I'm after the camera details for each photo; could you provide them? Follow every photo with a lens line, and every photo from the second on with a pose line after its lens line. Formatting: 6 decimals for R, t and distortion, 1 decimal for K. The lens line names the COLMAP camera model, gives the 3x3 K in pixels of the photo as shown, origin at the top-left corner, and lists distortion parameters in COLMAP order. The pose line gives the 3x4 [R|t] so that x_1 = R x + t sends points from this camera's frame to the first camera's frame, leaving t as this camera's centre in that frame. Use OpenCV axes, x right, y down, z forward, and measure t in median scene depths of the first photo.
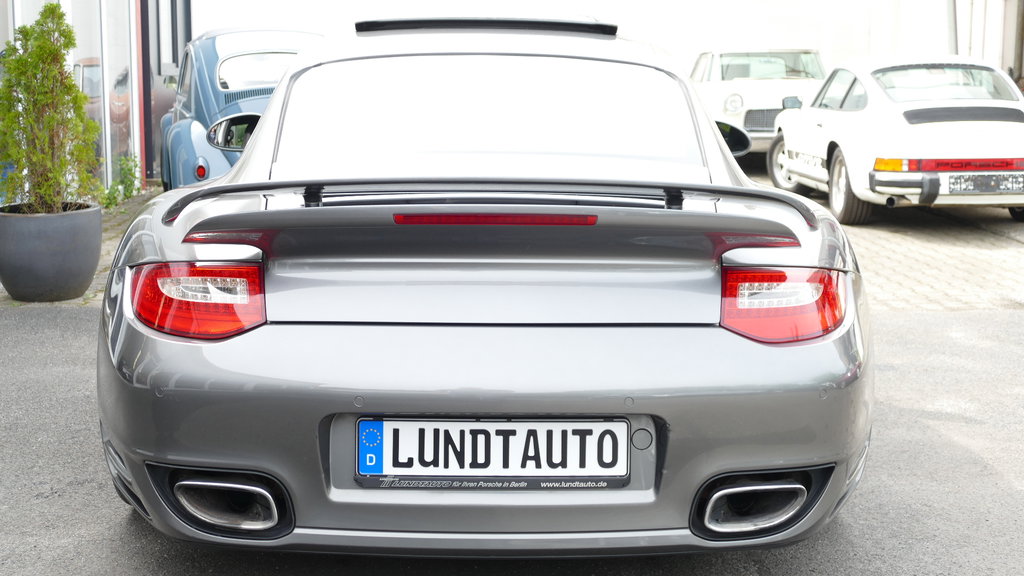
lens RADIAL K [[1407.9, 0, 511.7], [0, 1407.9, 290.3], [0, 0, 1]] dist [-0.023554, 0.000000]
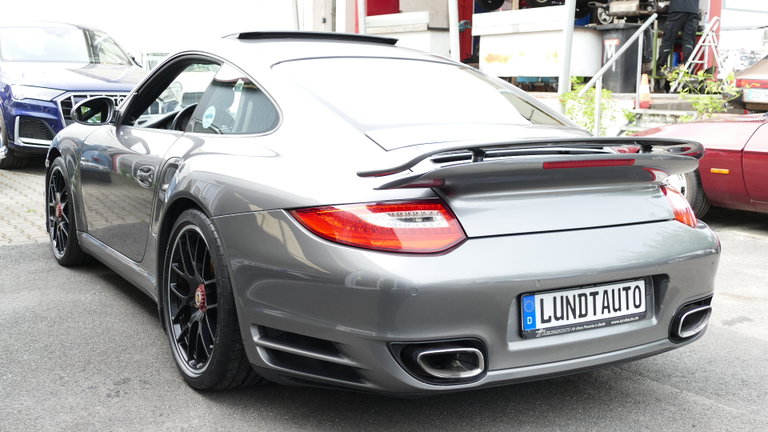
lens RADIAL K [[904.2, 0, 381.2], [0, 904.2, 210.8], [0, 0, 1]] dist [0.084910, 0.000000]
pose [[0.870619, -0.067268, 0.487338, -0.725142], [0.063324, 0.997690, 0.024587, -0.036156], [-0.487866, 0.009454, 0.872867, 0.199807]]
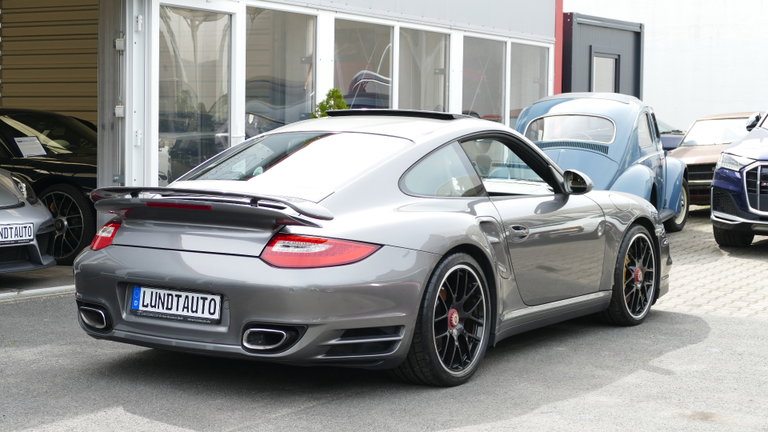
lens RADIAL K [[1523.3, 0, 386.4], [0, 1523.3, 215.9], [0, 0, 1]] dist [0.274729, 0.000000]
pose [[0.804116, 0.043633, -0.592869, 1.794626], [-0.092306, 0.994371, -0.052014, 0.068995], [0.587262, 0.096551, 0.803618, -0.874588]]
